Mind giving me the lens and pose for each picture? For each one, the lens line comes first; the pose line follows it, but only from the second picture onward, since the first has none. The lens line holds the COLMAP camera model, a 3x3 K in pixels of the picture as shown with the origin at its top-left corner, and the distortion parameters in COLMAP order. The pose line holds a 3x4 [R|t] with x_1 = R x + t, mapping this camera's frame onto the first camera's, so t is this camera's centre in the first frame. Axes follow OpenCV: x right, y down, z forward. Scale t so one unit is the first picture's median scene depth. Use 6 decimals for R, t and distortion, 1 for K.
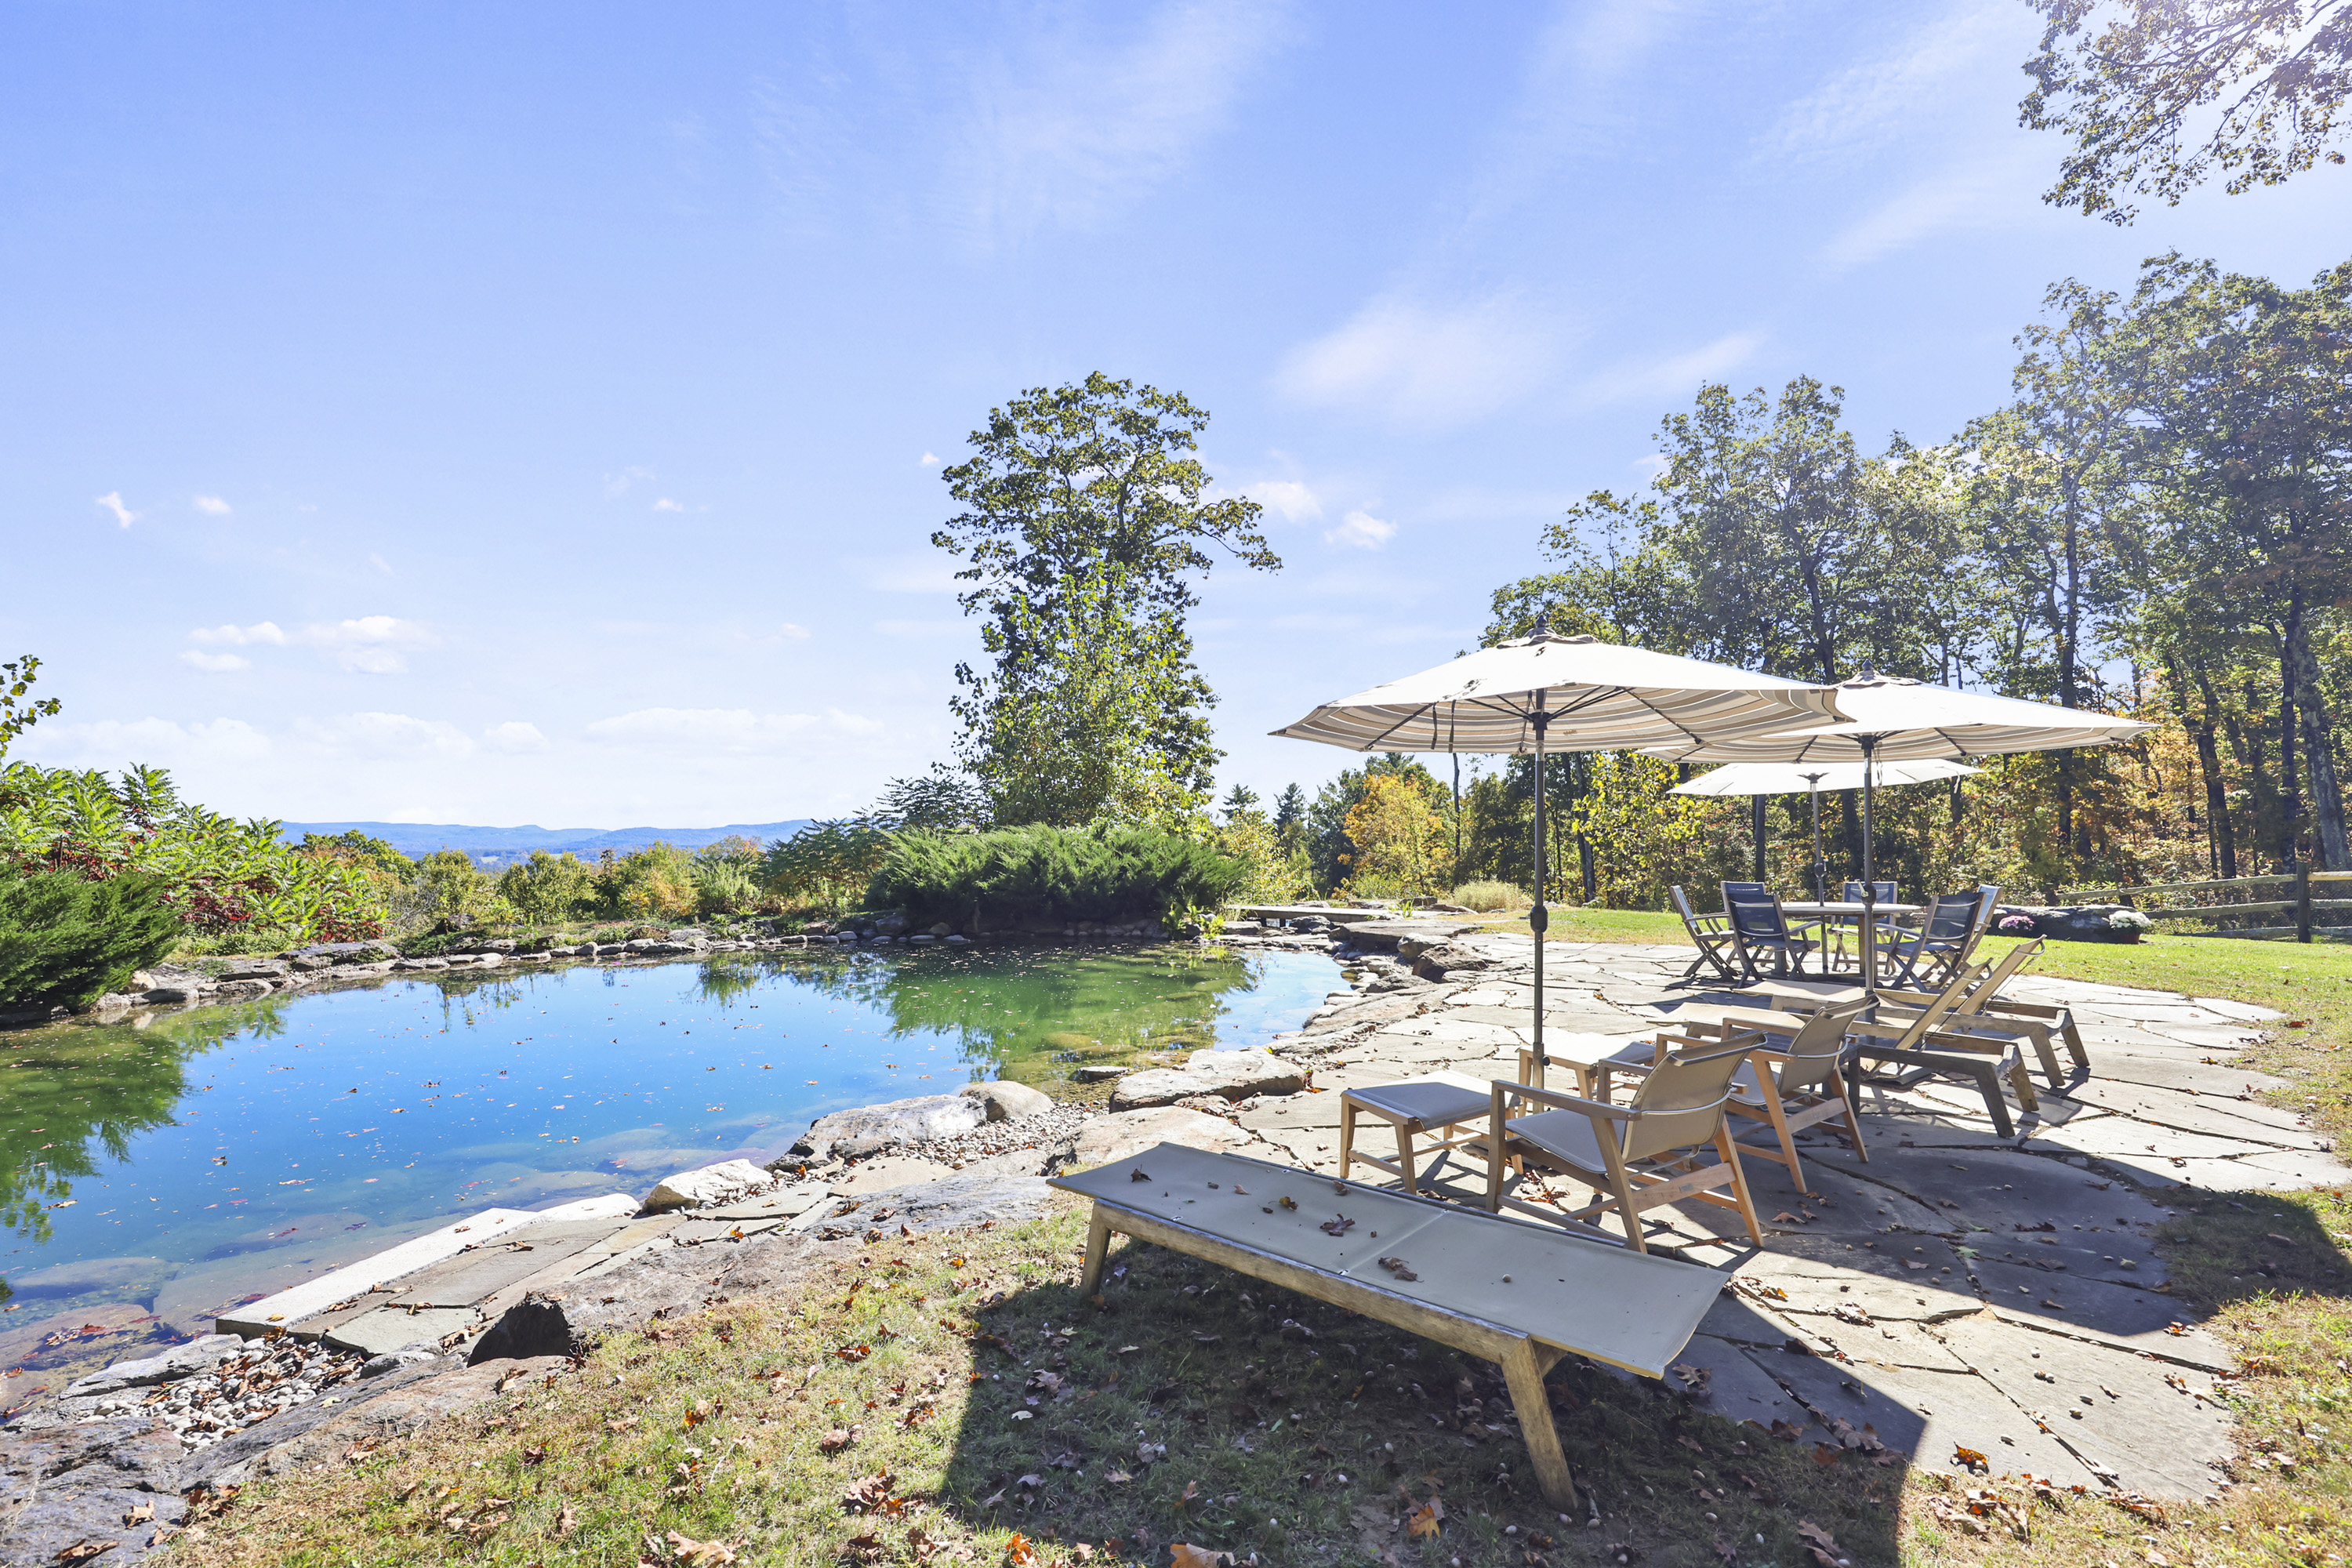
lens RADIAL K [[958.3, 0, 1168.5], [0, 958.3, 797.2], [0, 0, 1]] dist [0.008270, 0.000039]
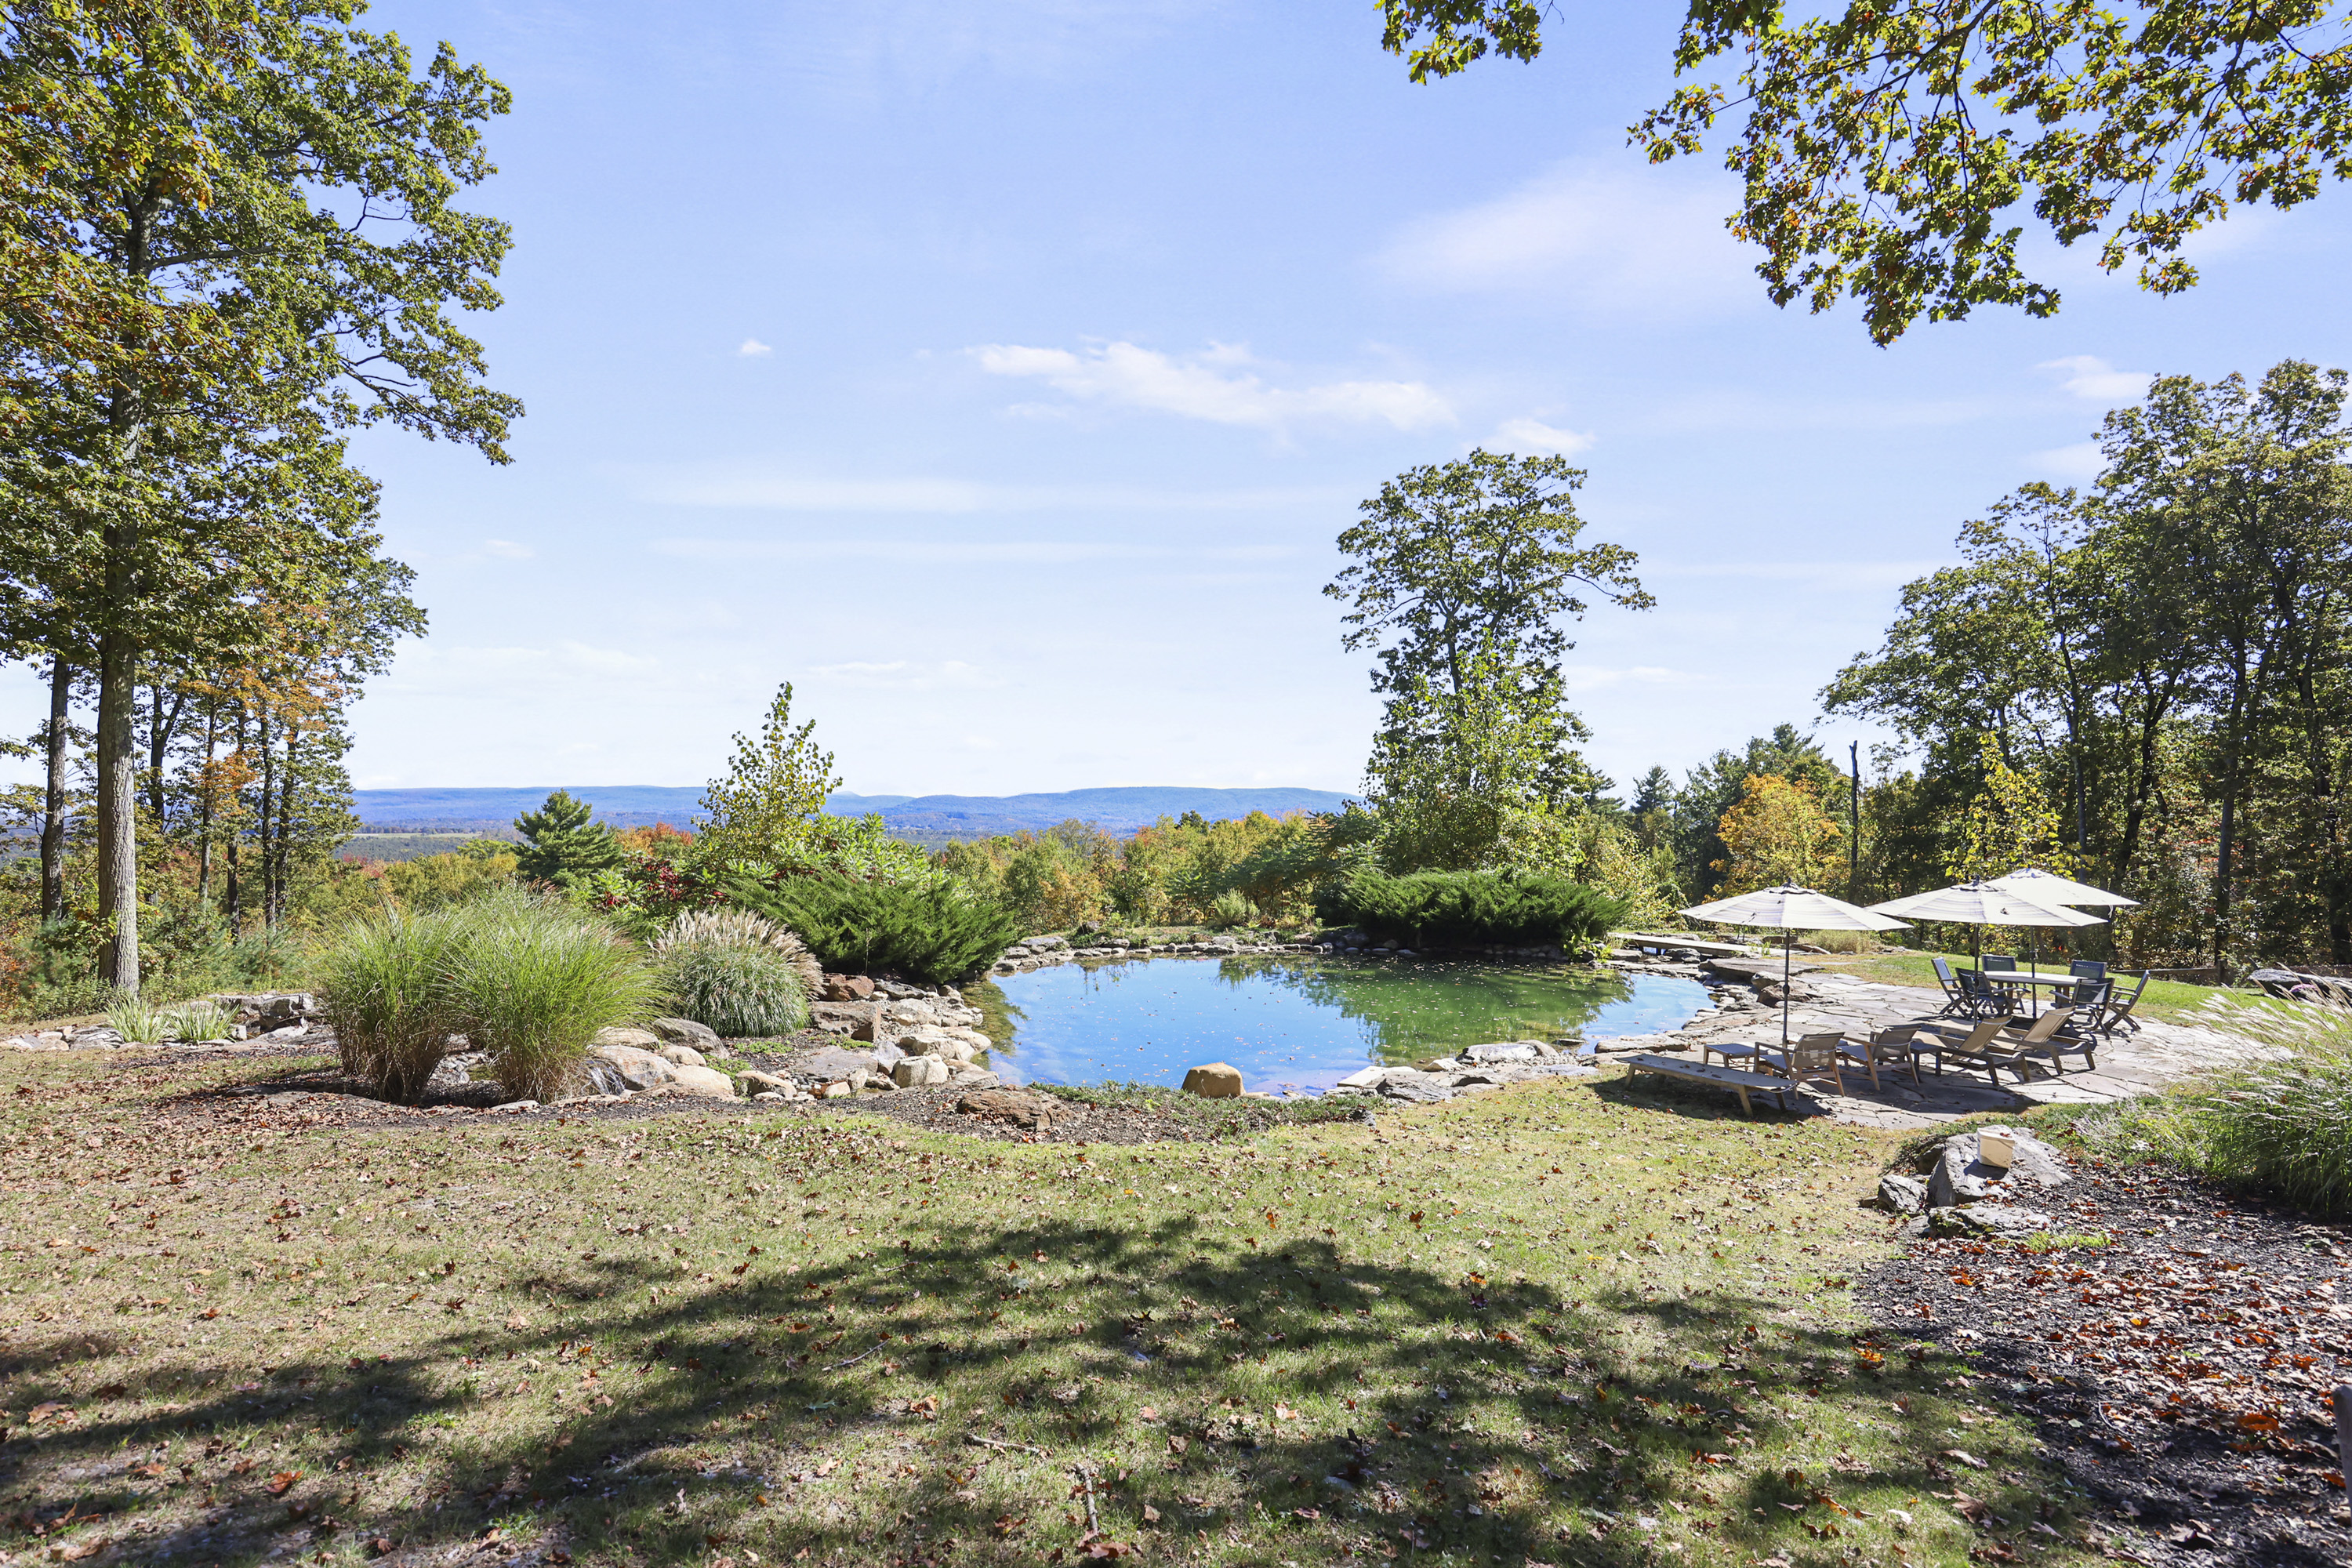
lens RADIAL K [[1041.9, 0, 1172.9], [0, 1041.9, 813.5], [0, 0, 1]] dist [-0.001289, -0.000754]
pose [[0.954389, 0.012279, -0.298312, -0.048548], [-0.000404, 0.999206, 0.039834, -0.059950], [0.298565, -0.037896, 0.953637, -0.284283]]
